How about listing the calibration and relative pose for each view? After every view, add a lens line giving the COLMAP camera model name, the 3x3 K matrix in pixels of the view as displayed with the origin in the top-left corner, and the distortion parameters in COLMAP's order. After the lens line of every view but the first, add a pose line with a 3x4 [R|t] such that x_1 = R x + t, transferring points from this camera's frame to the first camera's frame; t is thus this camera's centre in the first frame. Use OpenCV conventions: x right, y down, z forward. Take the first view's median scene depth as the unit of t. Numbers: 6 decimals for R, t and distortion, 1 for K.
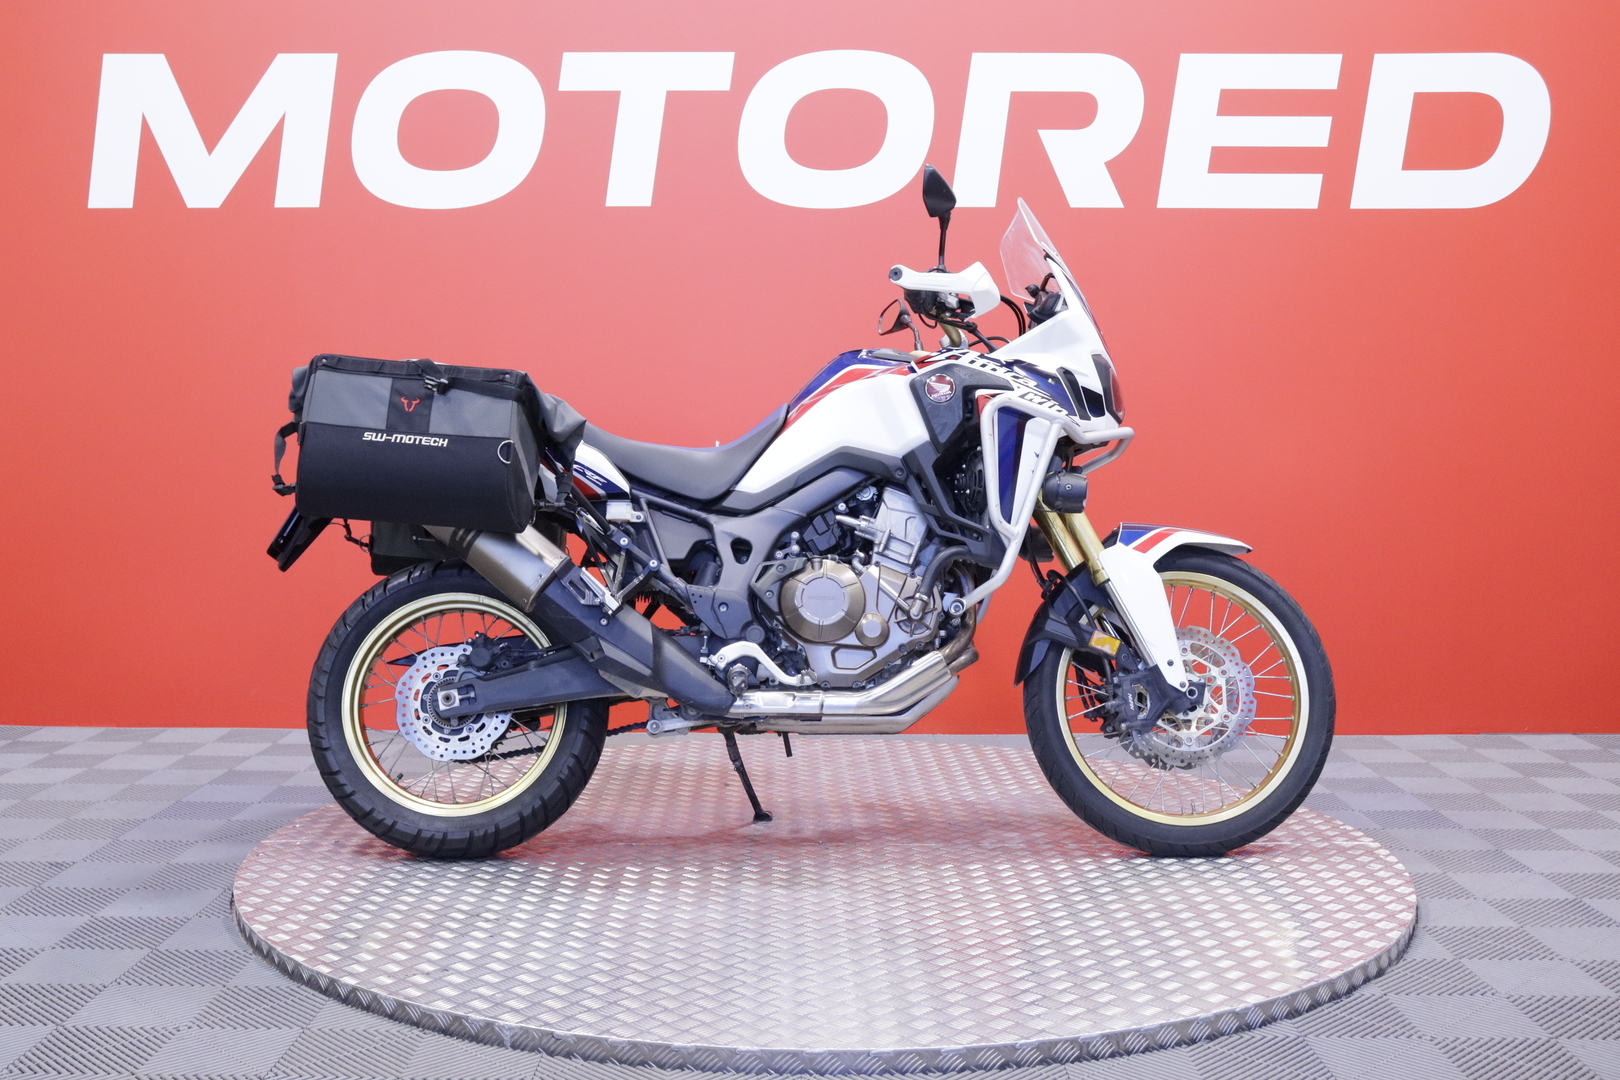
lens RADIAL K [[1790.6, 0, 810.0], [0, 1790.6, 540.0], [0, 0, 1]] dist [-0.025743, -0.026272]
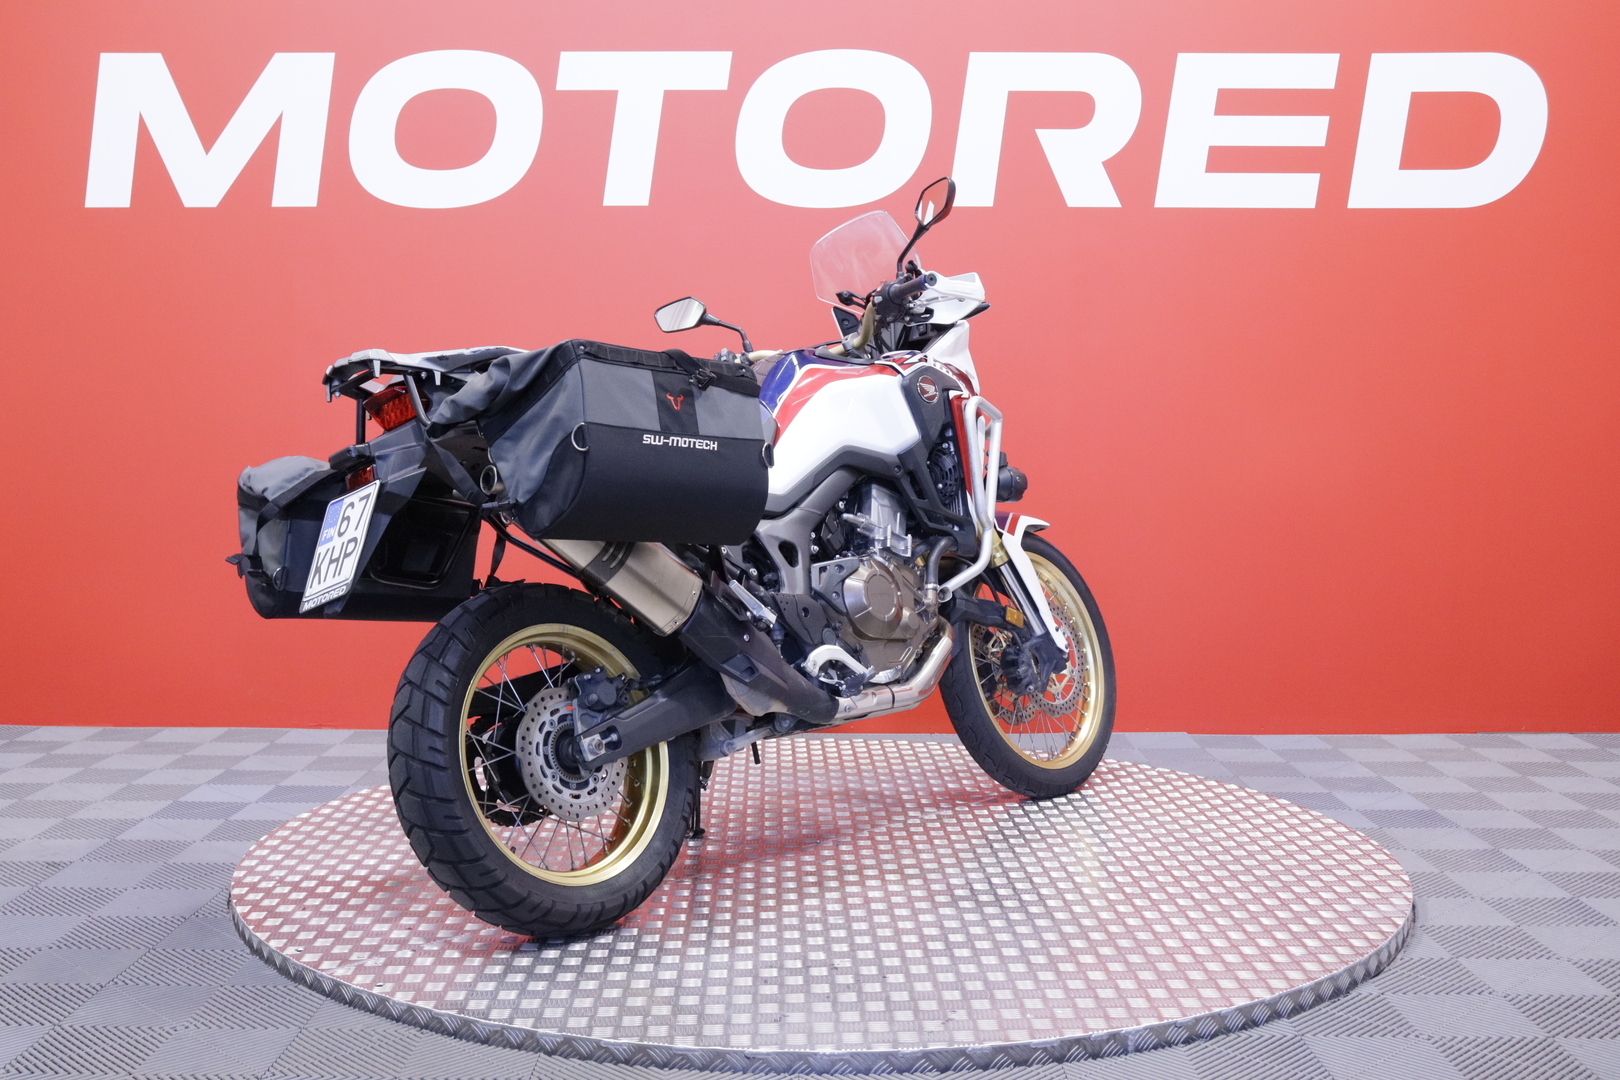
lens RADIAL K [[1790.6, 0, 810.0], [0, 1790.6, 540.0], [0, 0, 1]] dist [-0.025743, -0.026272]
pose [[0.662659, -0.052154, 0.747103, -0.759301], [0.049009, 0.998454, 0.026230, -0.026548], [-0.747316, 0.019233, 0.664190, 0.350375]]
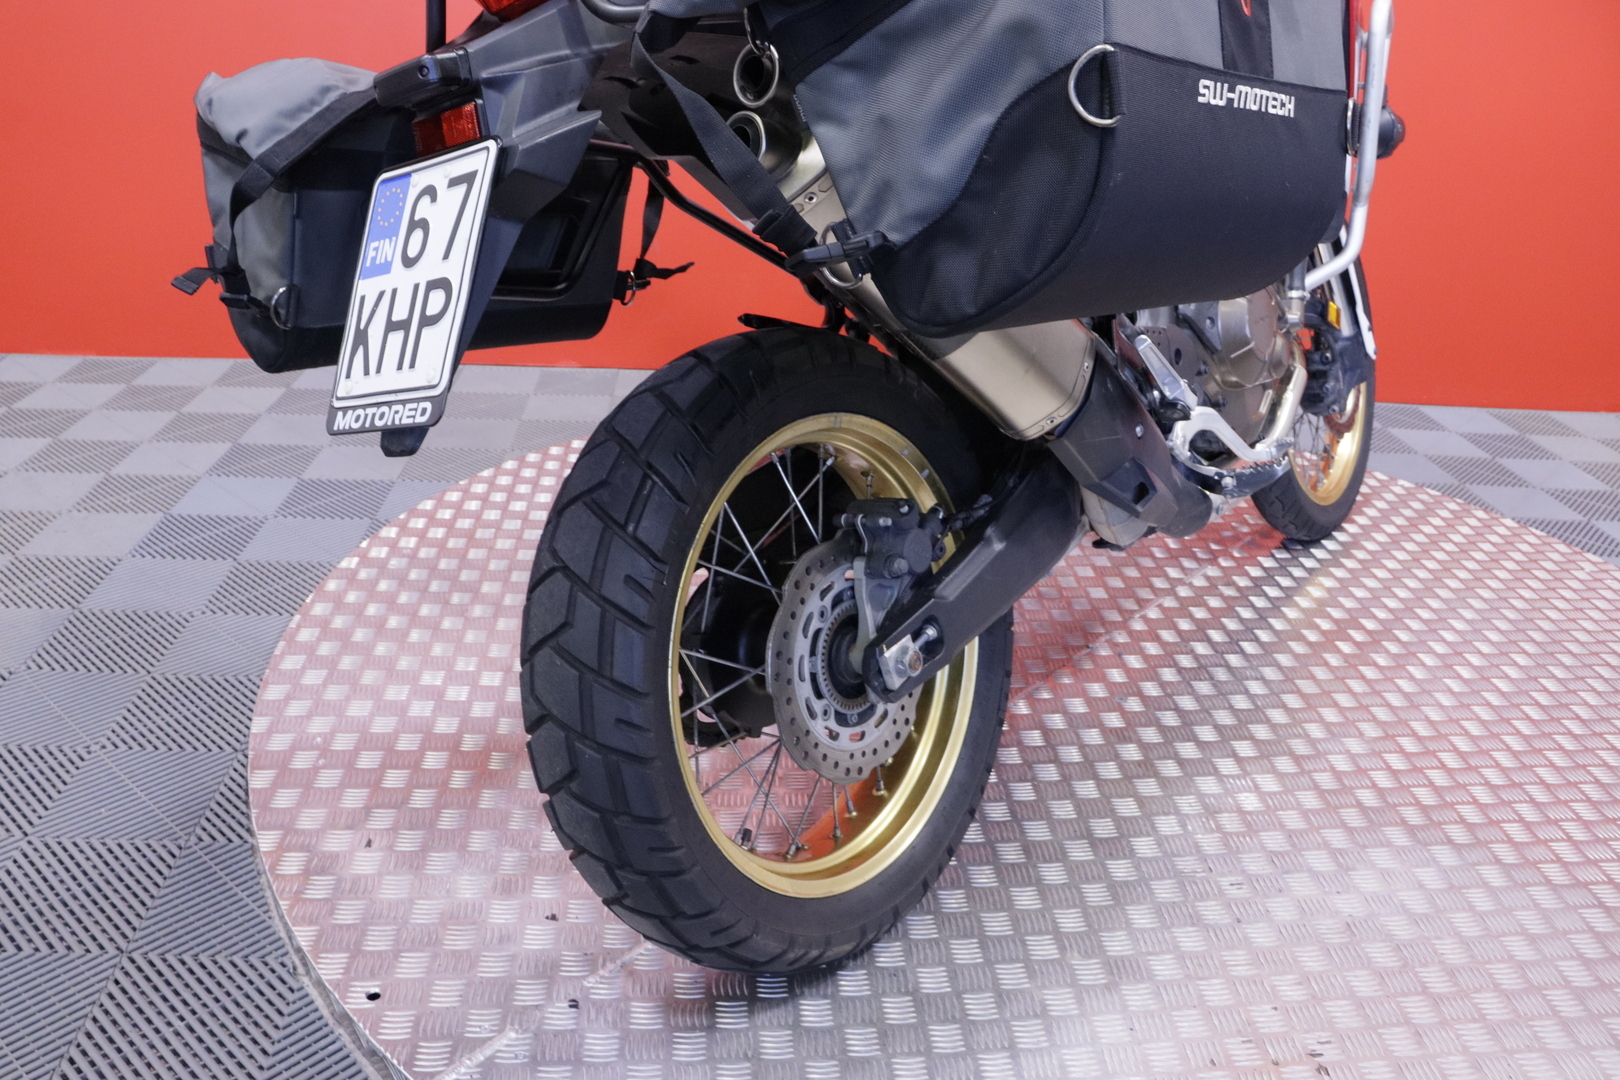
lens RADIAL K [[1356.5, 0, 810.0], [0, 1356.5, 540.0], [0, 0, 1]] dist [-0.105889, -0.004527]
pose [[0.619973, -0.277534, 0.733900, -0.457298], [0.000834, 0.935586, 0.353099, -0.060919], [-0.784623, -0.218299, 0.580269, 0.816672]]
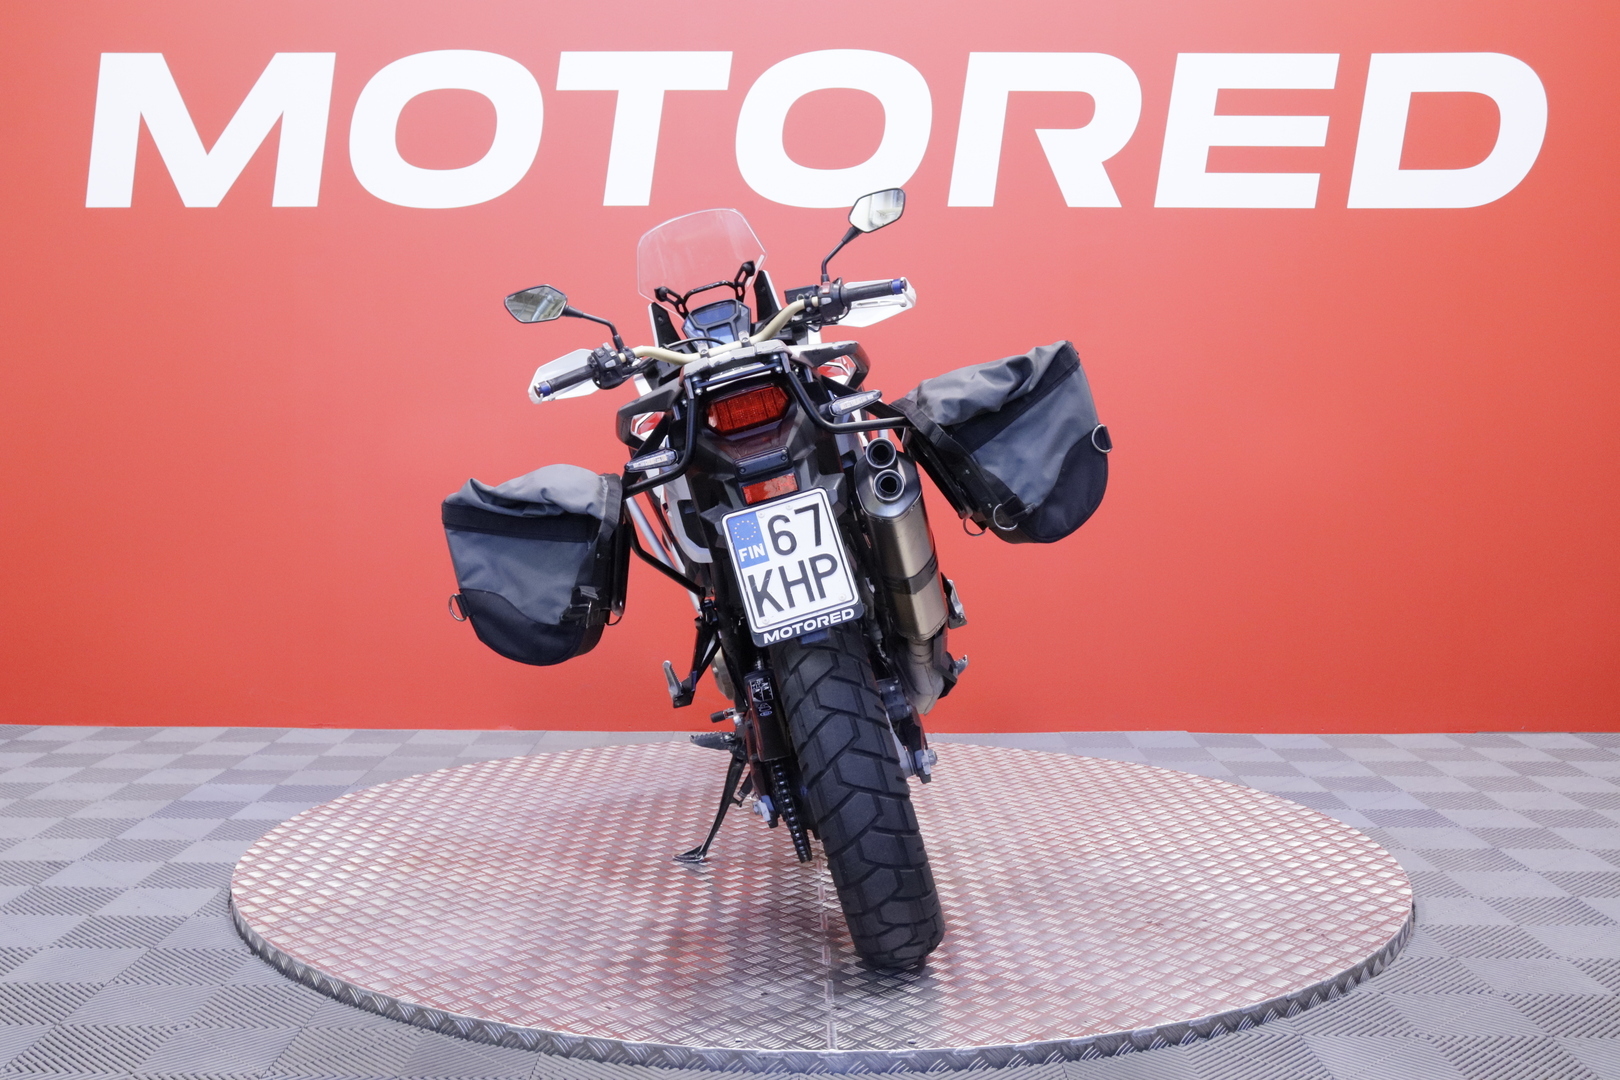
lens RADIAL K [[1790.6, 0, 810.0], [0, 1790.6, 540.0], [0, 0, 1]] dist [-0.025743, -0.026272]
pose [[-0.081168, -0.060655, 0.994853, -0.996178], [0.061978, 0.995908, 0.065776, -0.068932], [-0.994772, 0.066998, -0.077076, 1.093023]]
